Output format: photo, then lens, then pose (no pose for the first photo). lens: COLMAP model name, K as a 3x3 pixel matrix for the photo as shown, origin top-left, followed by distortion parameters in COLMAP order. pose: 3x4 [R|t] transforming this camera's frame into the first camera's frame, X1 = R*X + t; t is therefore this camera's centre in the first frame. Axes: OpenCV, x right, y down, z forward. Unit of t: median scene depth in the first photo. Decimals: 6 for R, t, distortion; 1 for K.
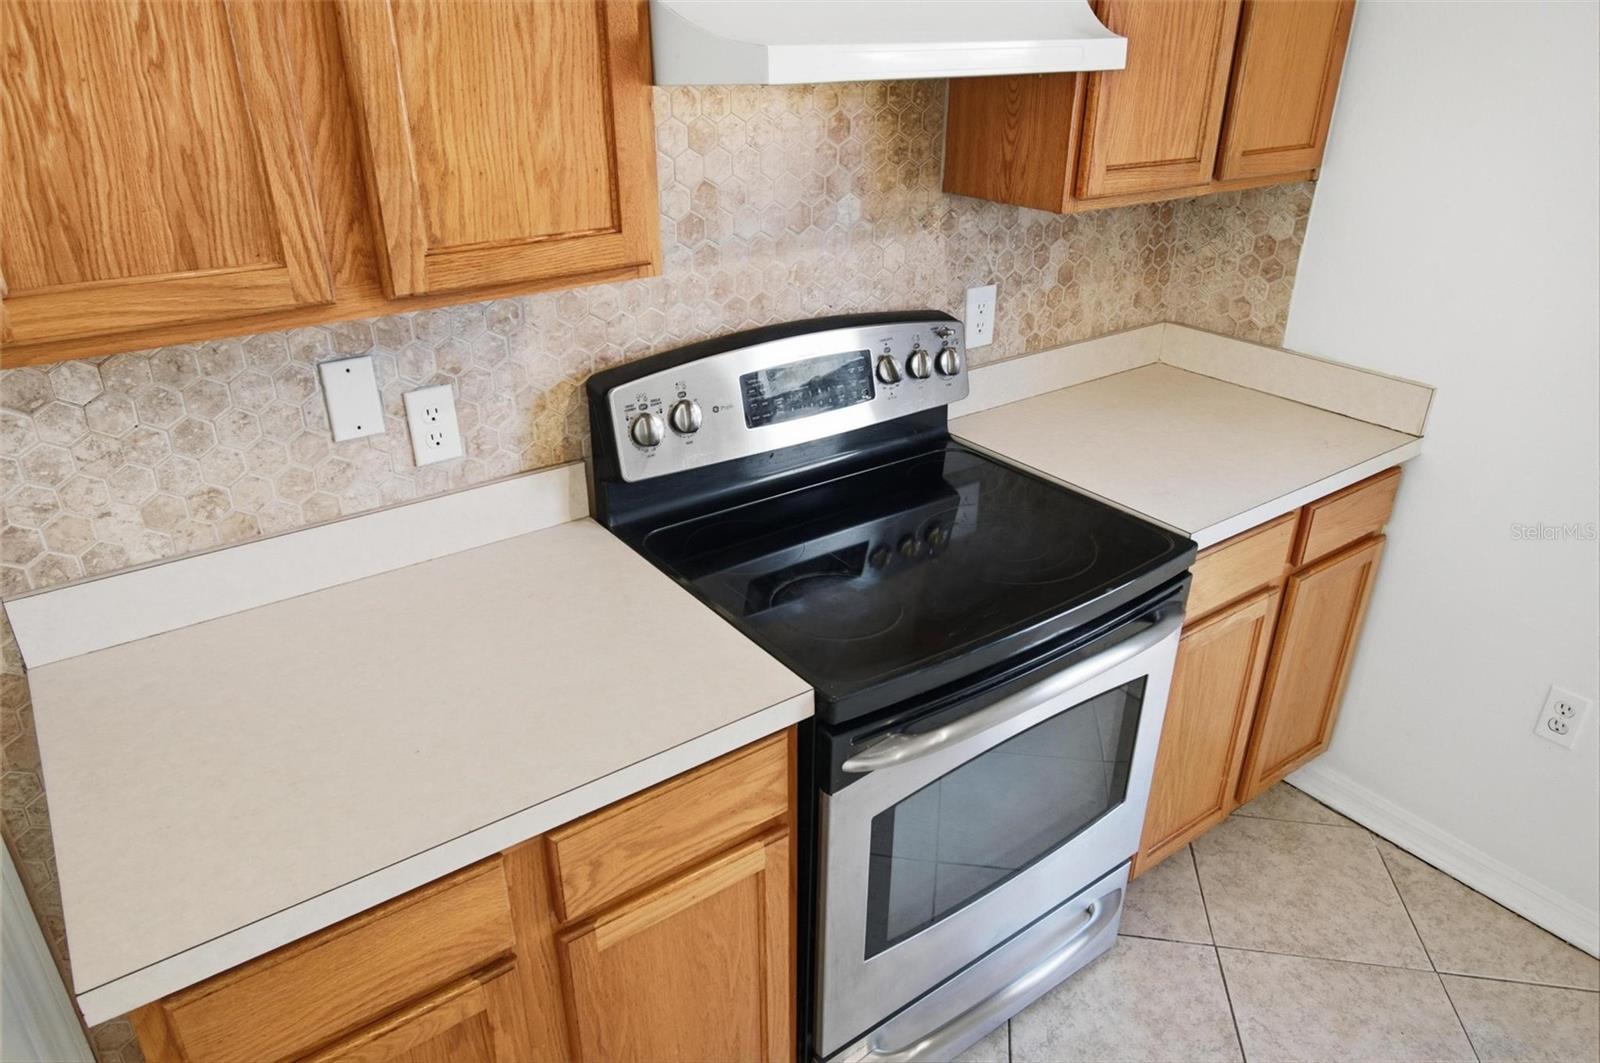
lens RADIAL K [[1065.1, 0, 800.0], [0, 1065.1, 531.5], [0, 0, 1]] dist [-0.009824, -0.000582]
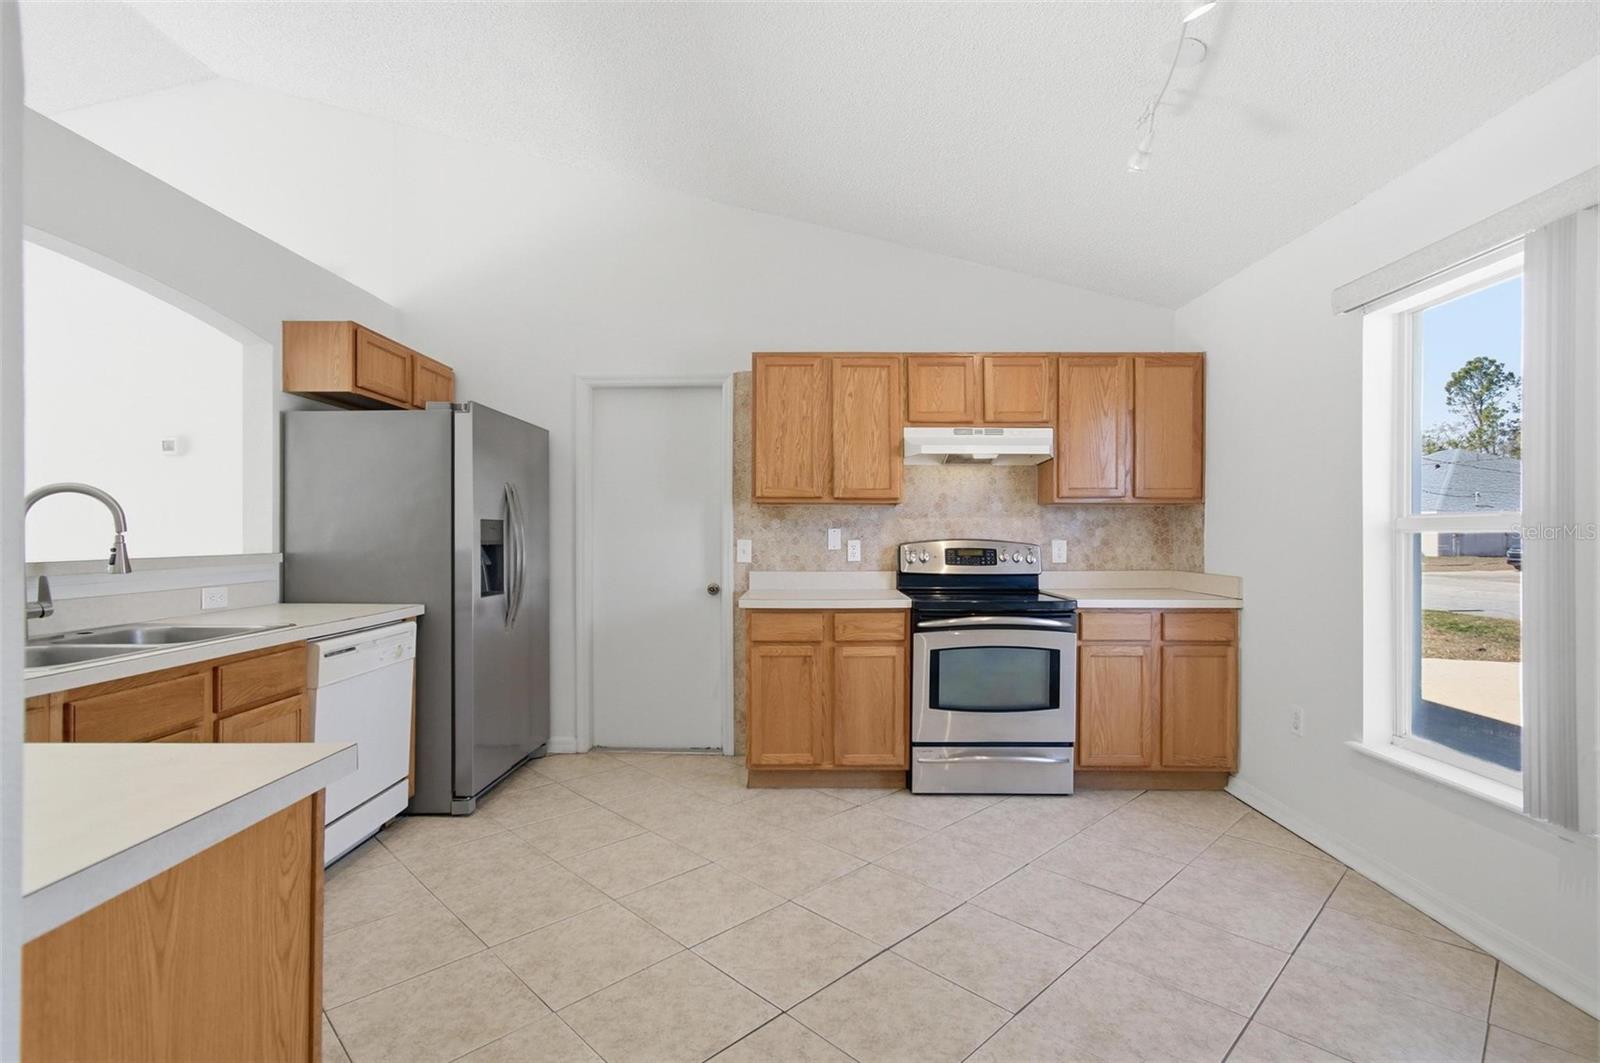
lens RADIAL K [[740.8, 0, 838.8], [0, 740.8, 531.1], [0, 0, 1]] dist [0.001442, 0.000306]
pose [[0.827365, -0.003802, -0.561652, 0.908590], [-0.243512, 0.898679, -0.364799, 0.680715], [0.506132, 0.438590, 0.742610, -0.823660]]
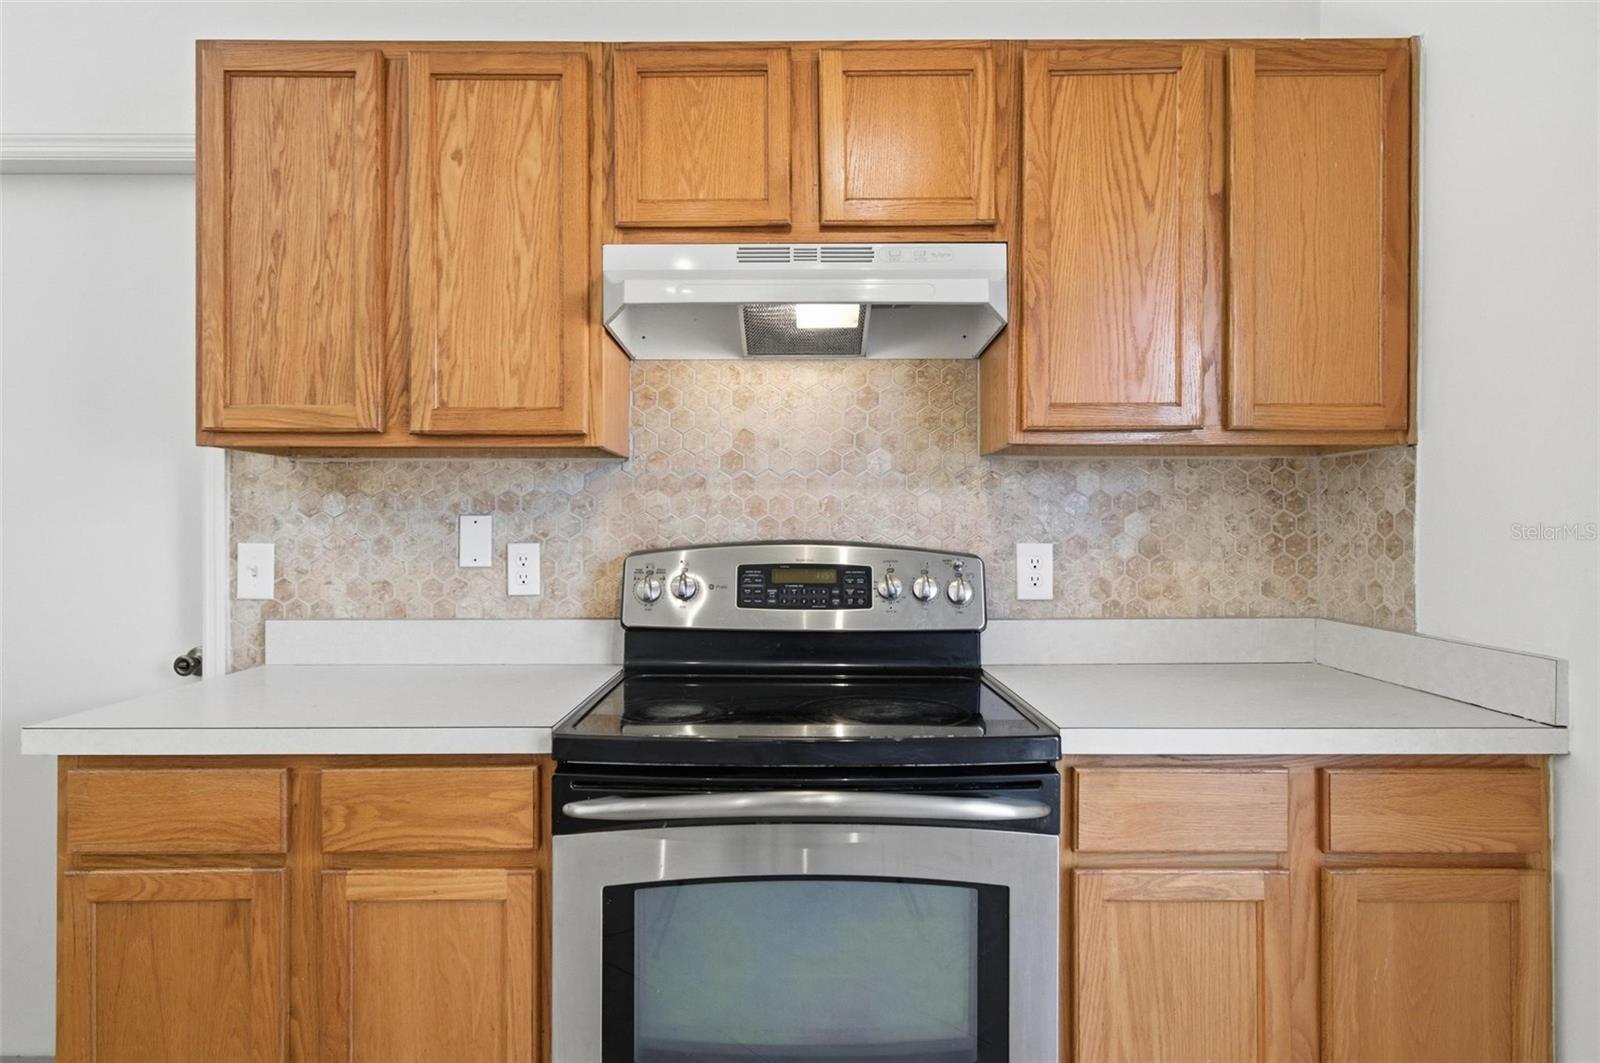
lens RADIAL K [[904.1, 0, 798.6], [0, 904.1, 524.1], [0, 0, 1]] dist [-0.016021, 0.000694]
pose [[0.813183, -0.004227, -0.581993, 0.609987], [-0.251184, 0.899502, -0.357496, 0.171925], [0.525015, 0.436897, 0.730397, 0.221636]]
